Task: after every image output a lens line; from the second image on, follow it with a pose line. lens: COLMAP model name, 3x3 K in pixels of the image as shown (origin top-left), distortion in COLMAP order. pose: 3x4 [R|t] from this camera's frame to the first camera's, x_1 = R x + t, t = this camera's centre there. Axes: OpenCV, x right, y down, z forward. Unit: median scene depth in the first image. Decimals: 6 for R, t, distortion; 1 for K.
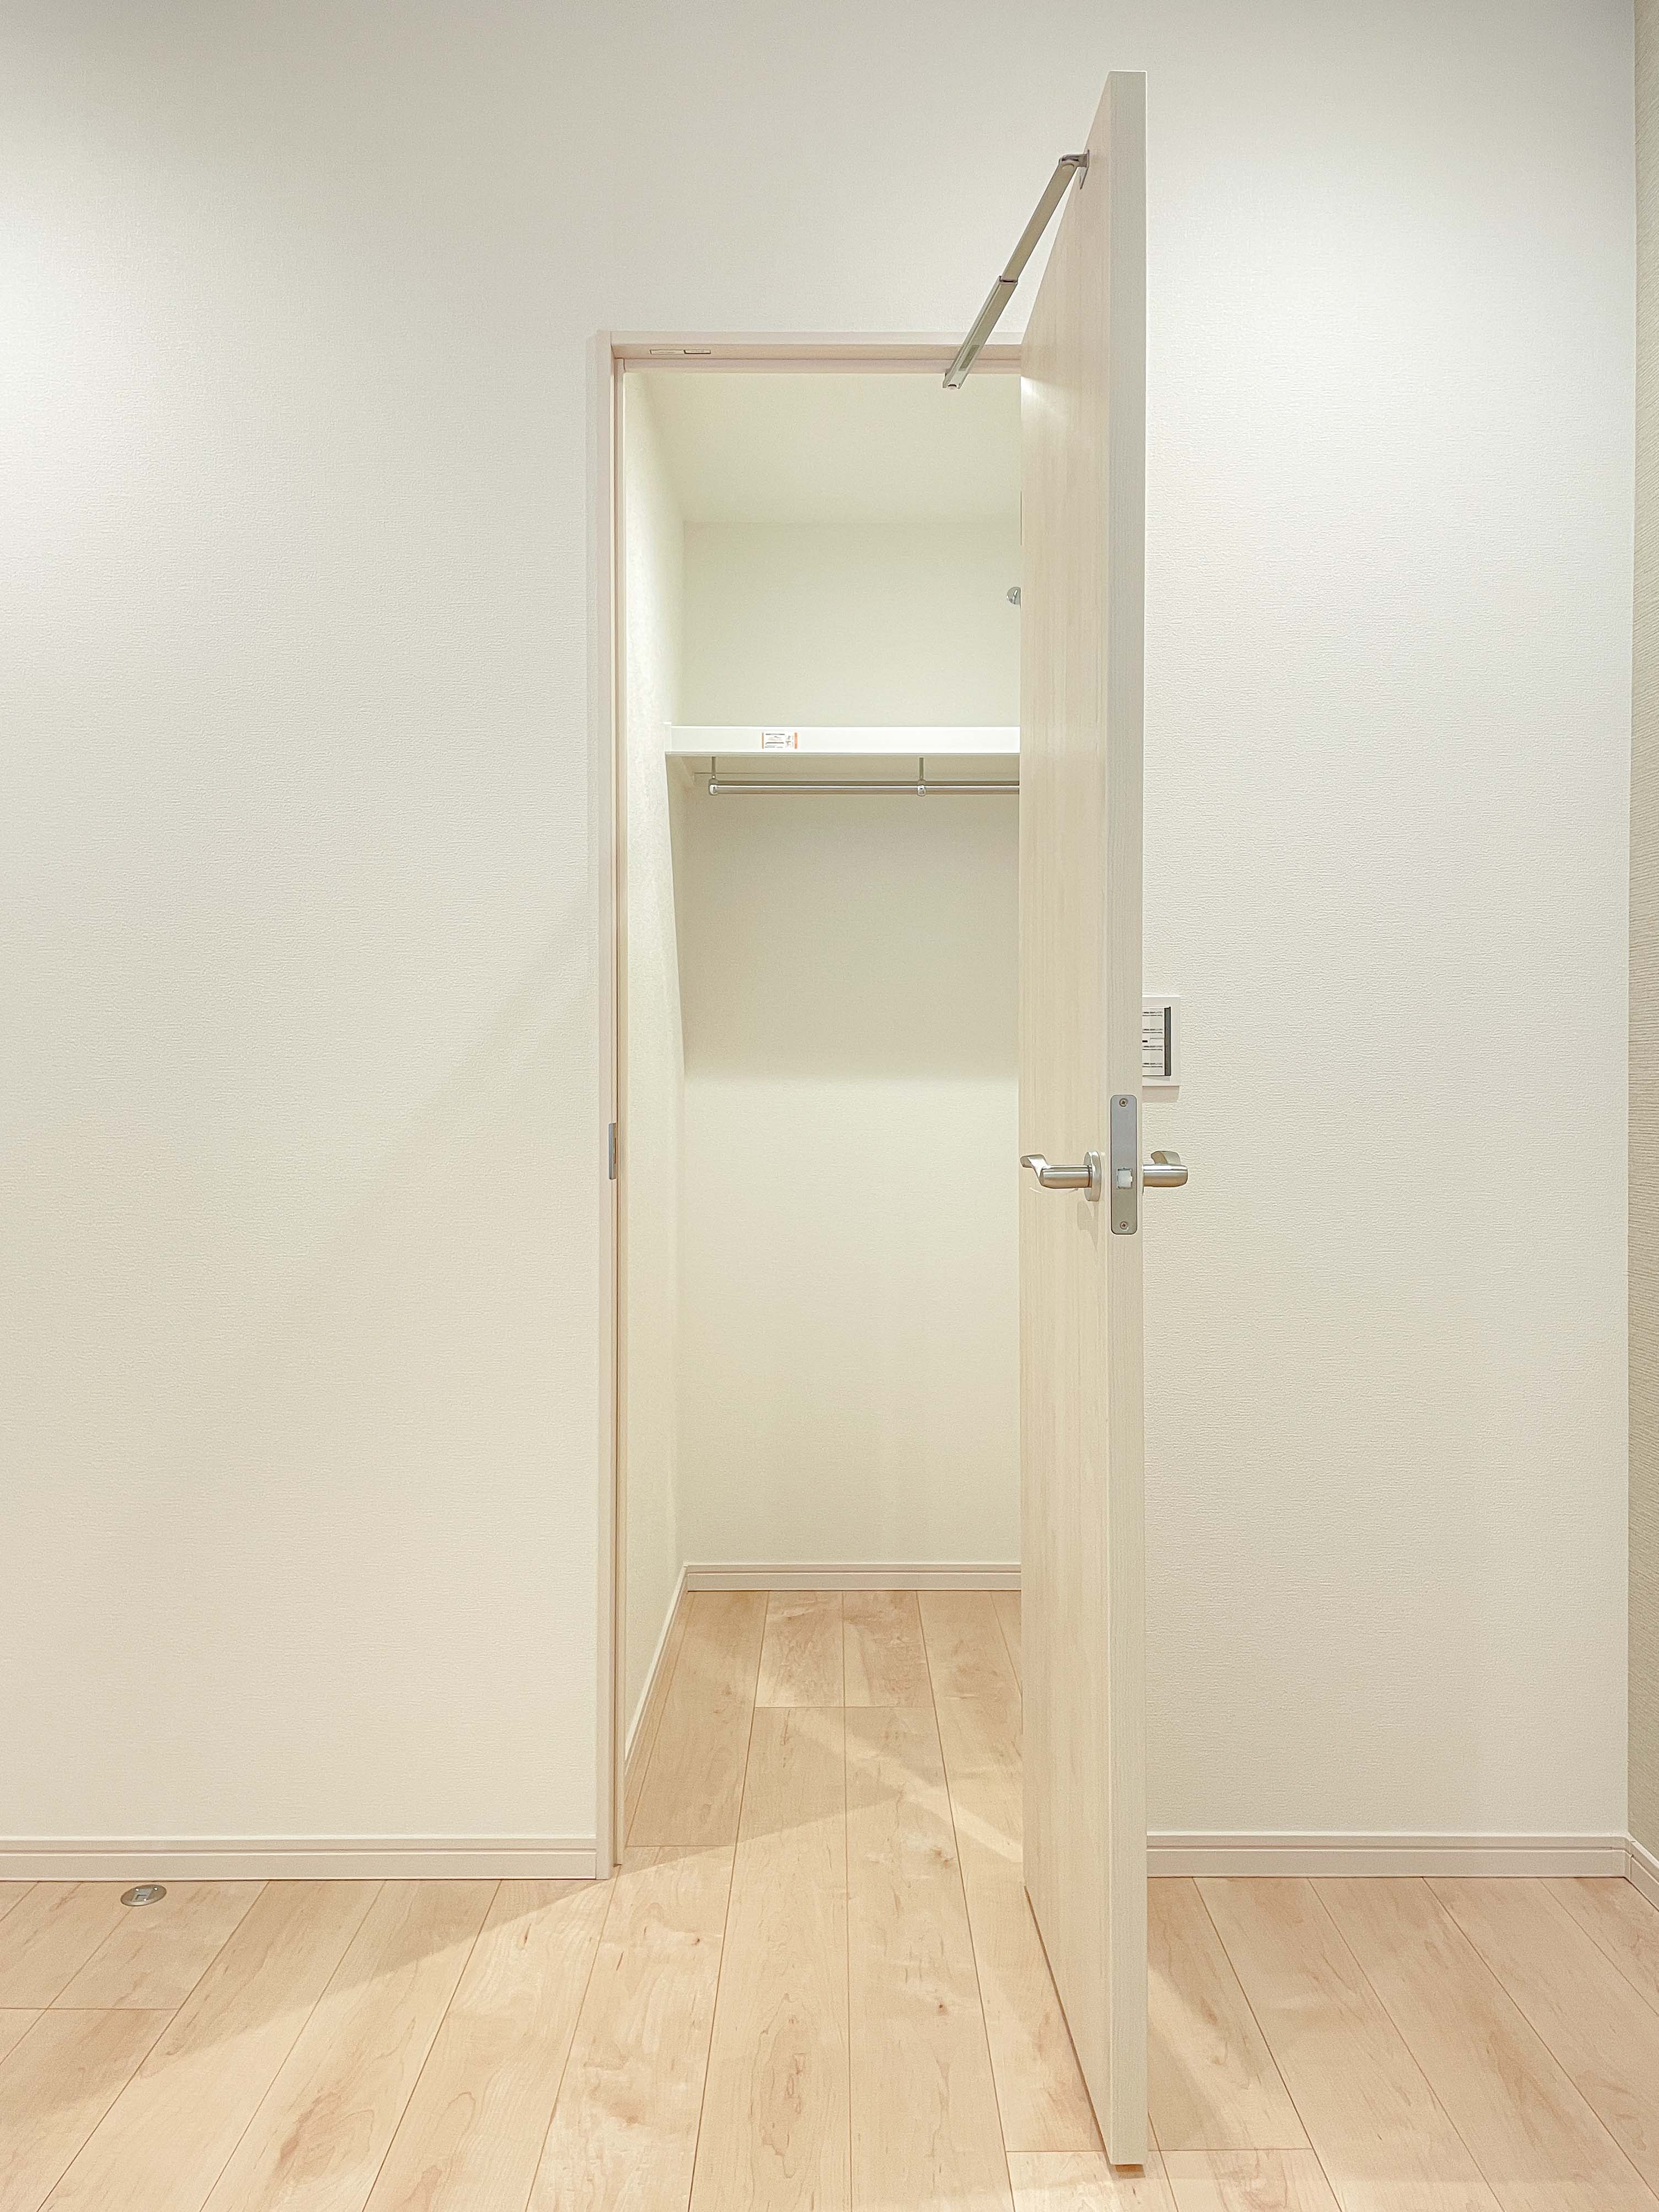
lens RADIAL K [[1699.9, 0, 845.3], [0, 1699.9, 1098.5], [0, 0, 1]] dist [0.002677, -0.007860]
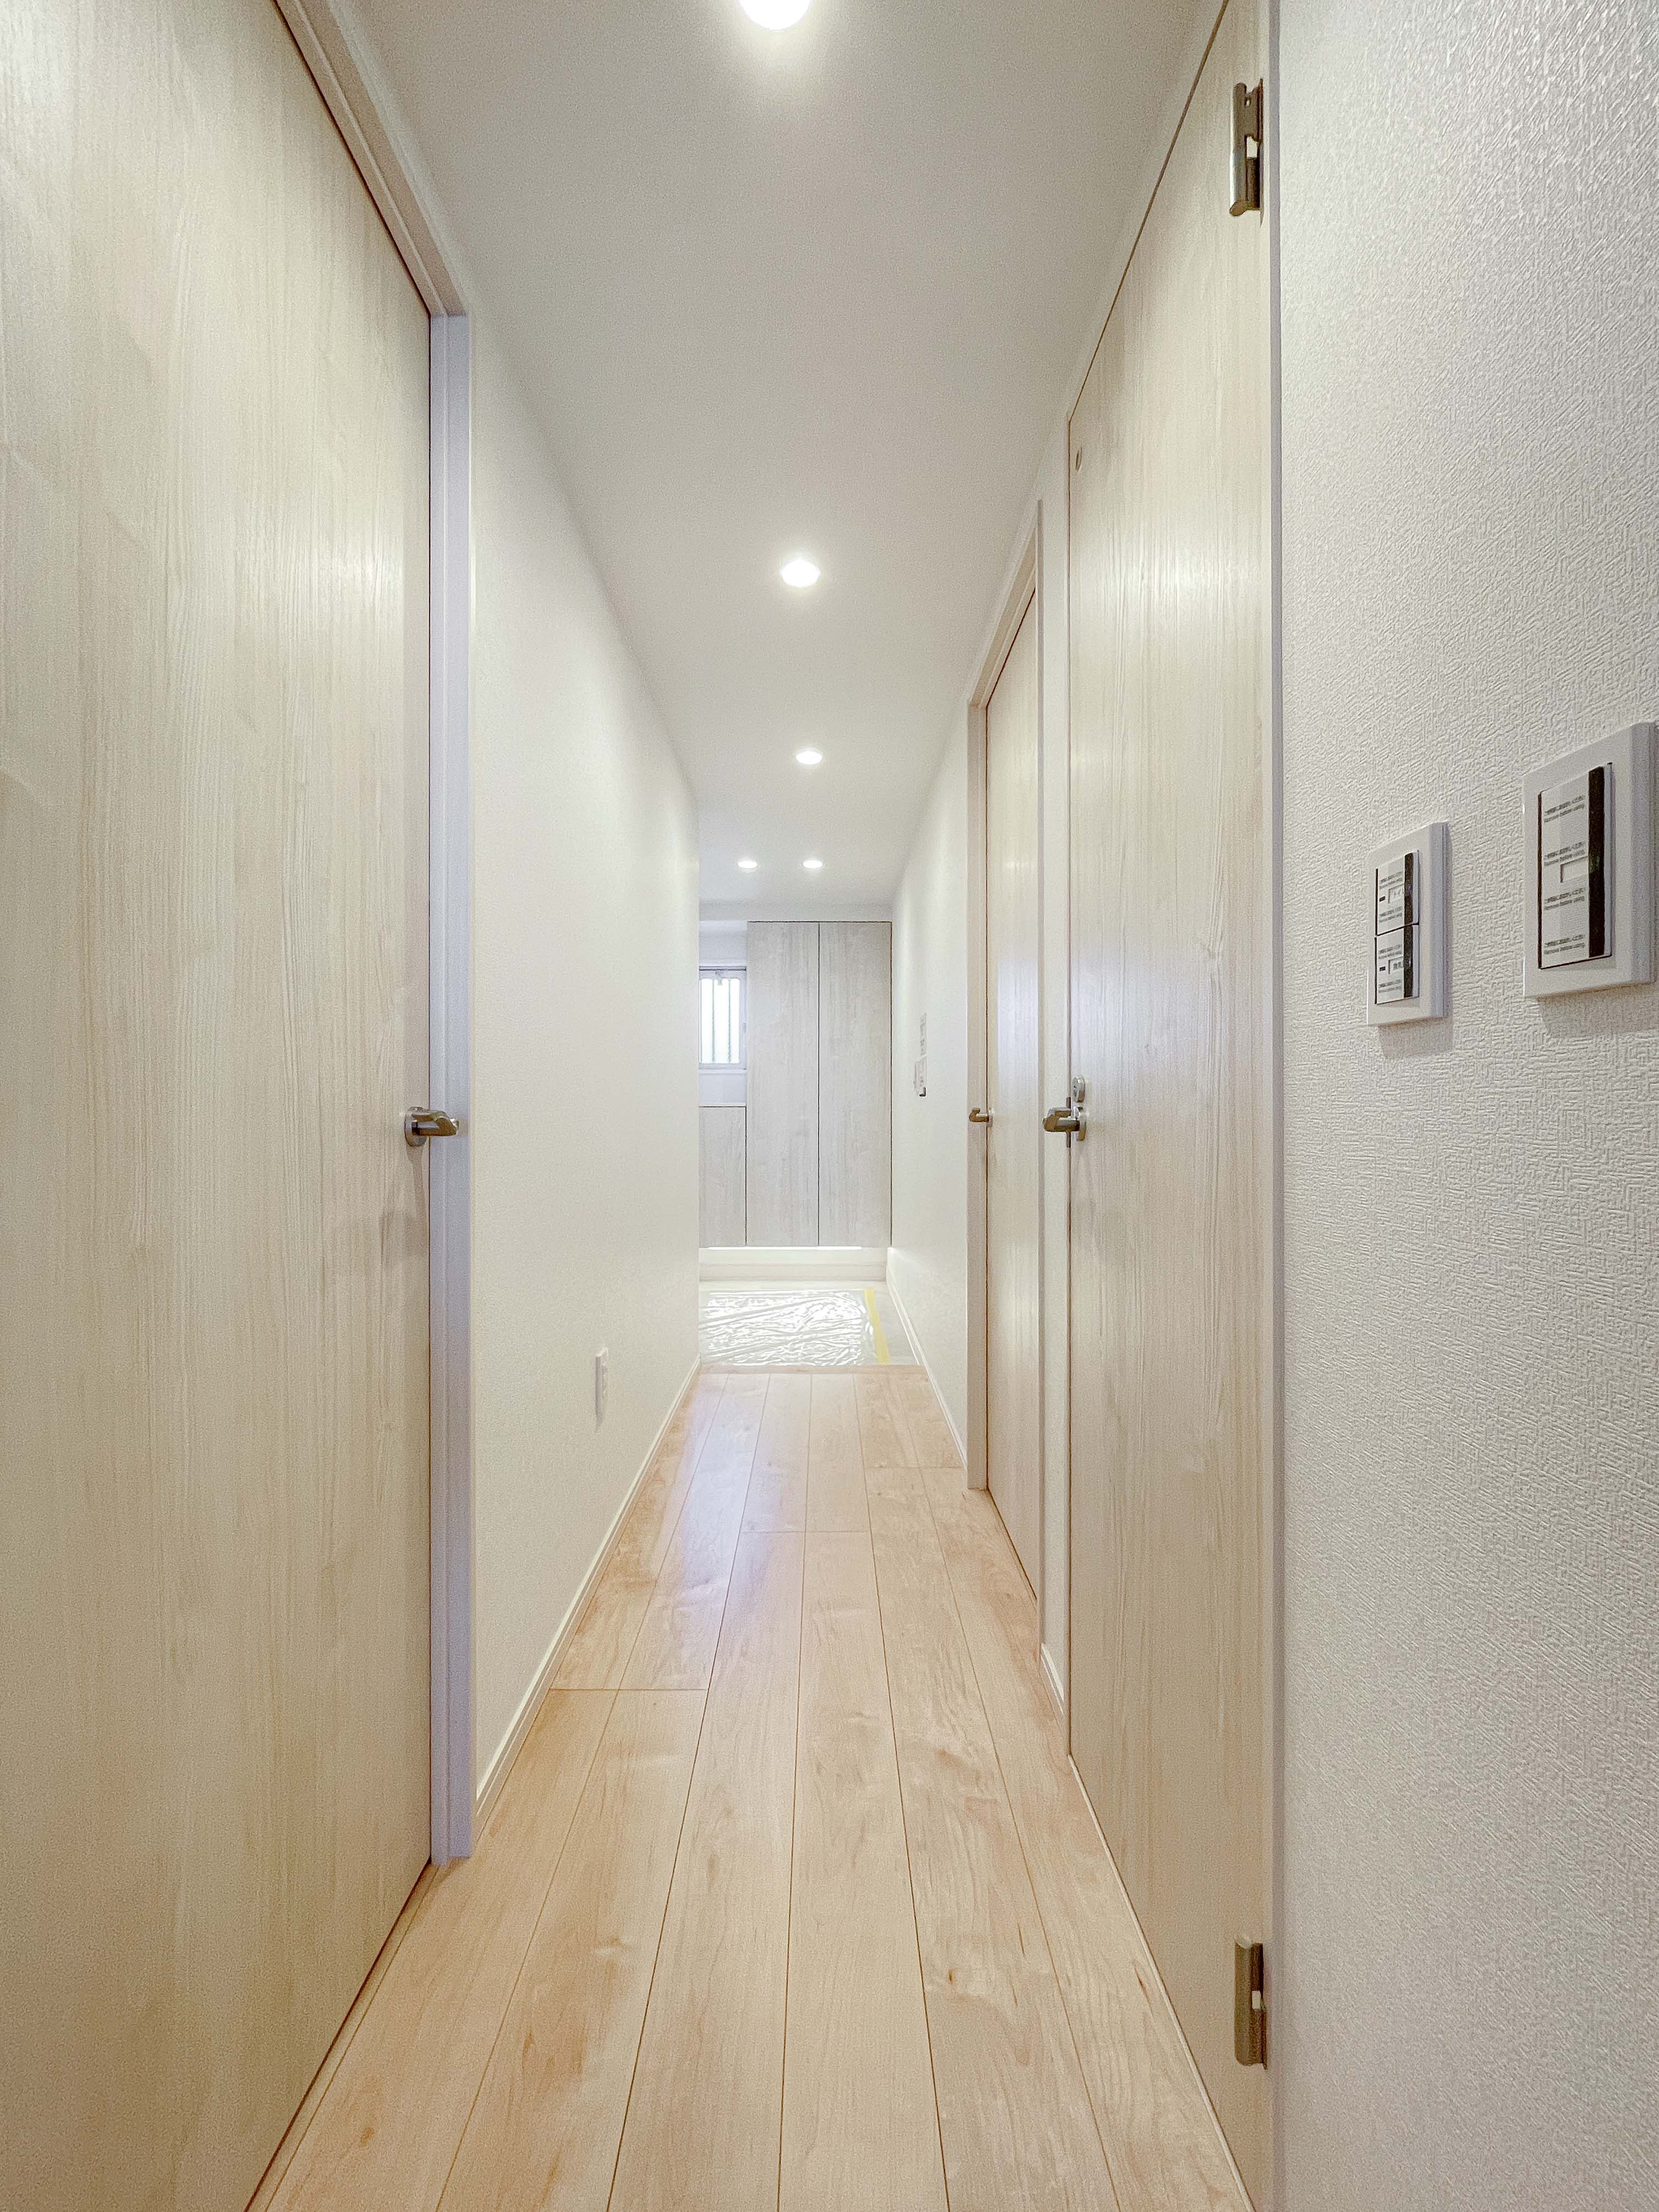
lens RADIAL K [[913.0, 0, 833.4], [0, 913.0, 1098.1], [0, 0, 1]] dist [-0.002348, 0.000113]
pose [[-0.999958, 0.000204, -0.009135, -0.019455], [0.000056, 0.999870, 0.016133, 0.004892], [0.009137, 0.016131, -0.999828, 1.675991]]
